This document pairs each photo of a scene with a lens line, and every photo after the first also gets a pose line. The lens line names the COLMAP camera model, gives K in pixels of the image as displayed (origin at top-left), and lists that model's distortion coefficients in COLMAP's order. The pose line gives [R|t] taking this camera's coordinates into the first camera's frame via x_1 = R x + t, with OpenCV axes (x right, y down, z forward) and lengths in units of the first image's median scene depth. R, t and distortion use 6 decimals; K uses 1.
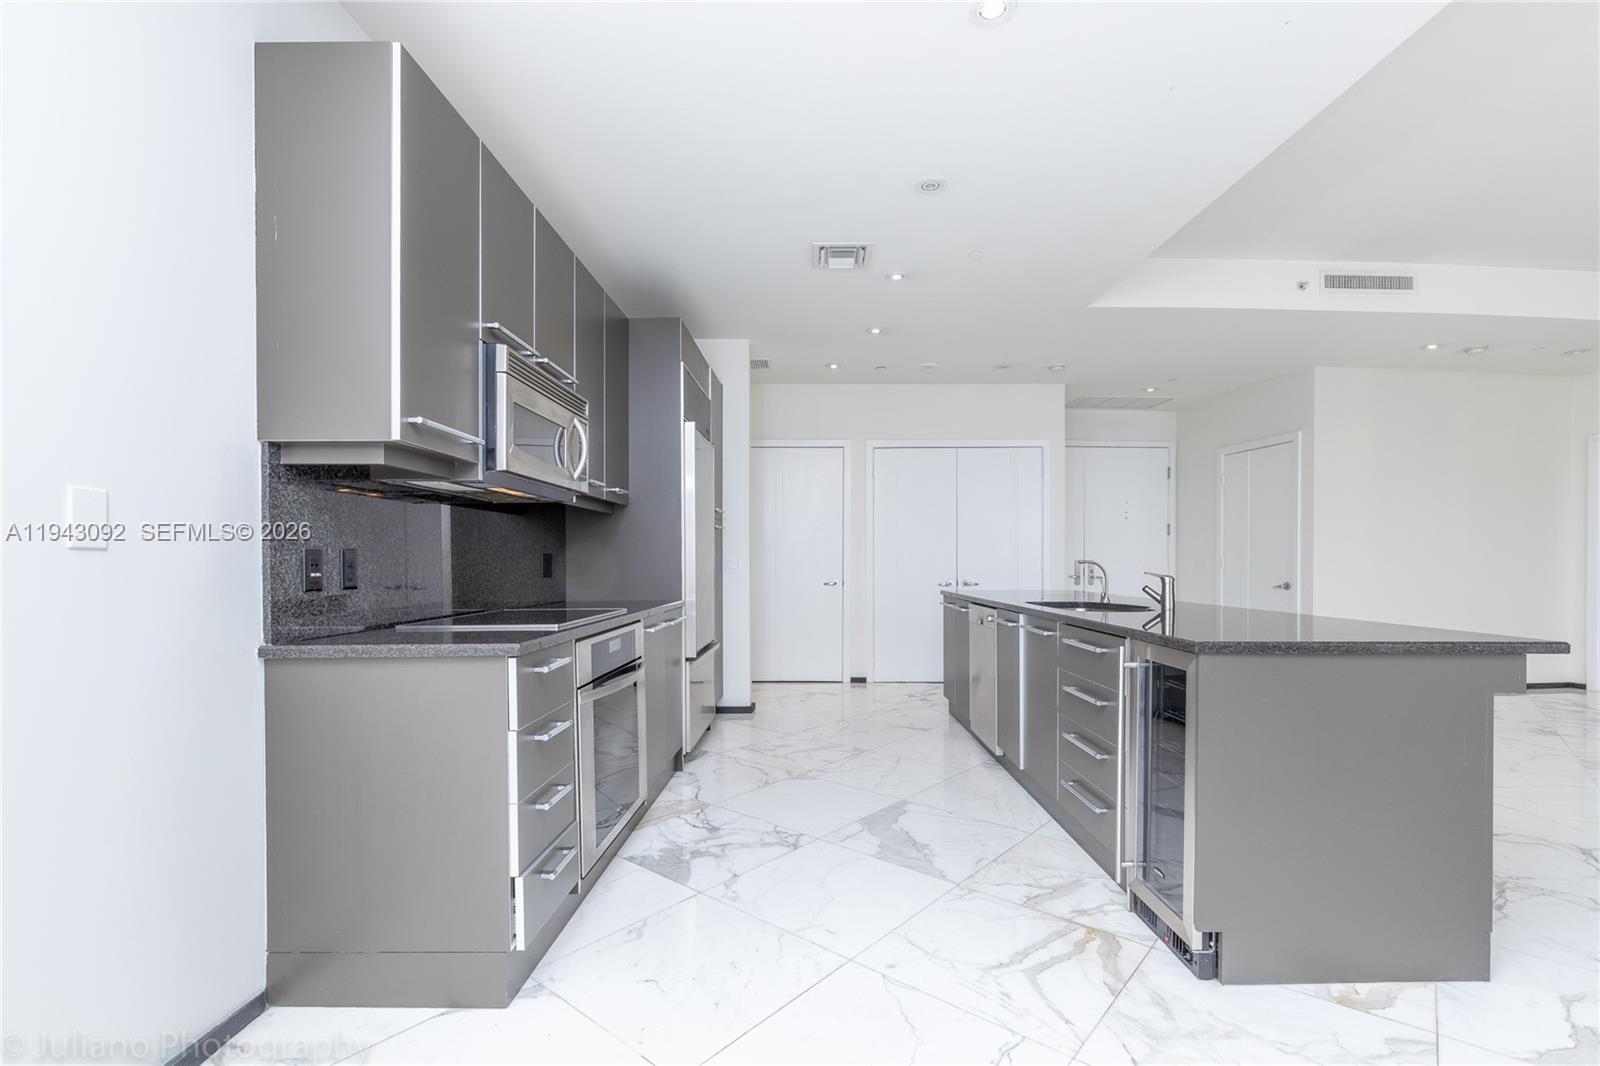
lens RADIAL K [[721.3, 0, 823.6], [0, 721.3, 567.5], [0, 0, 1]] dist [0.001431, 0.000314]
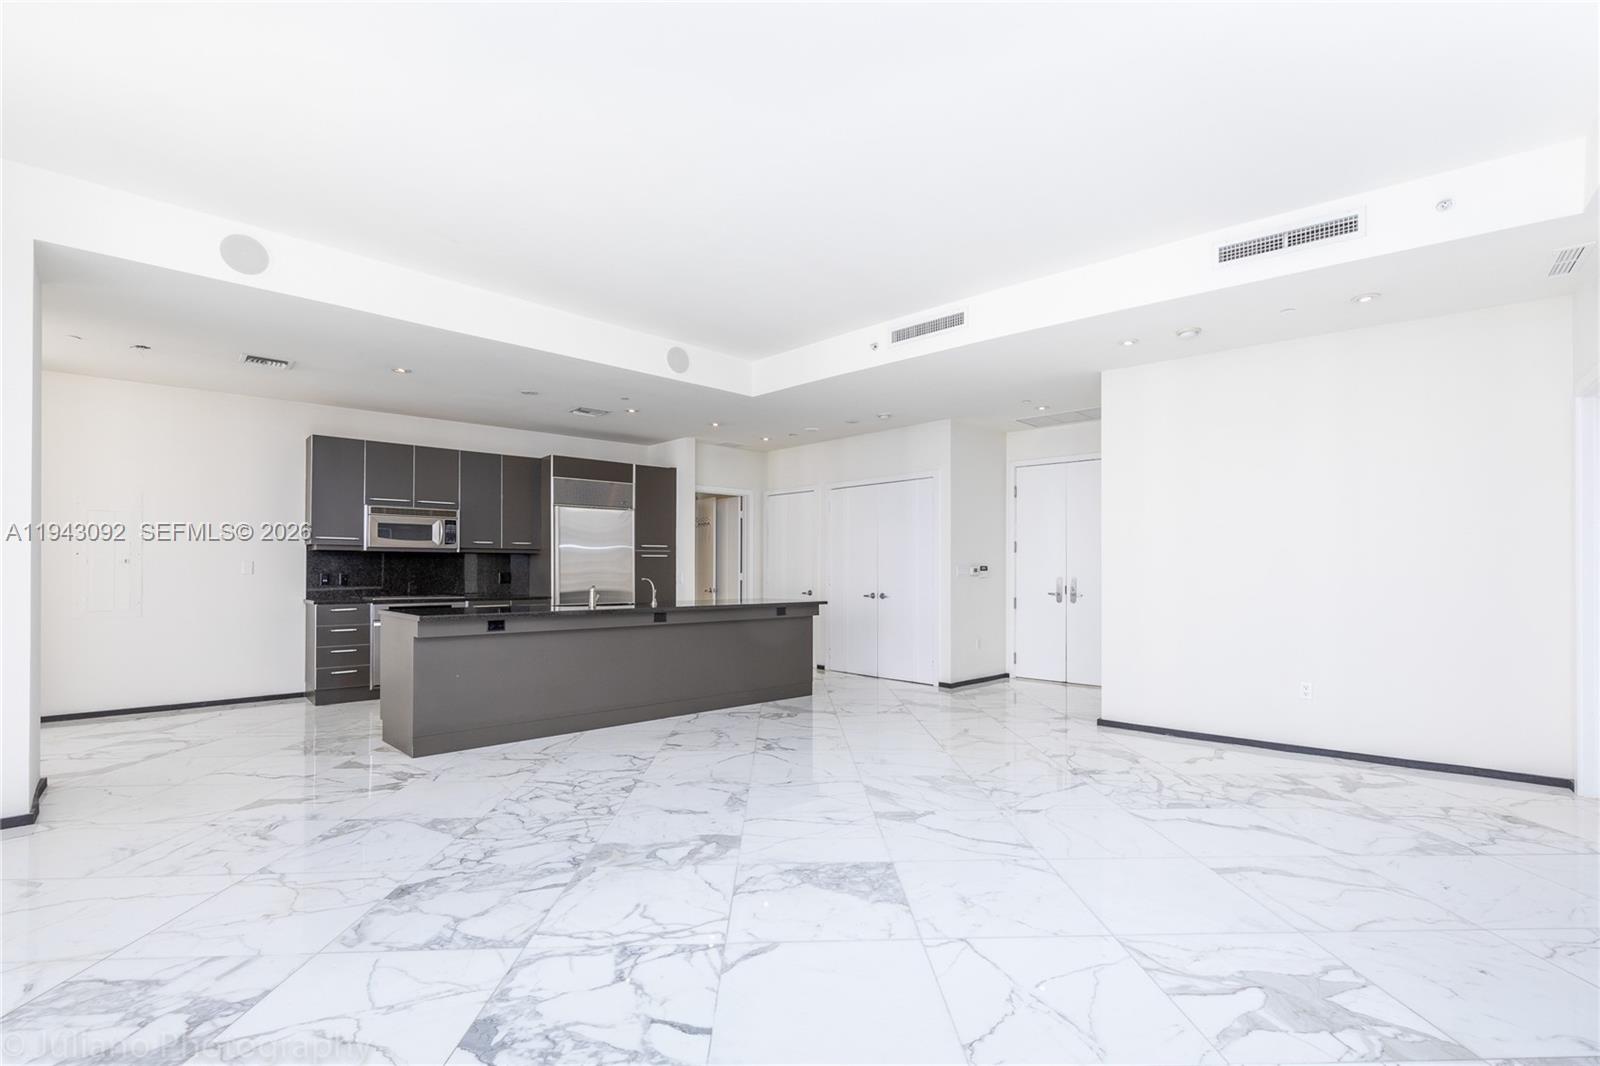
lens RADIAL K [[751.3, 0, 826.7], [0, 751.3, 515.3], [0, 0, 1]] dist [-0.024374, 0.001400]
pose [[0.685880, -0.052303, -0.725832, 1.705836], [-0.014104, 0.996271, -0.085119, -0.006267], [0.727578, 0.068618, 0.682585, 0.132625]]
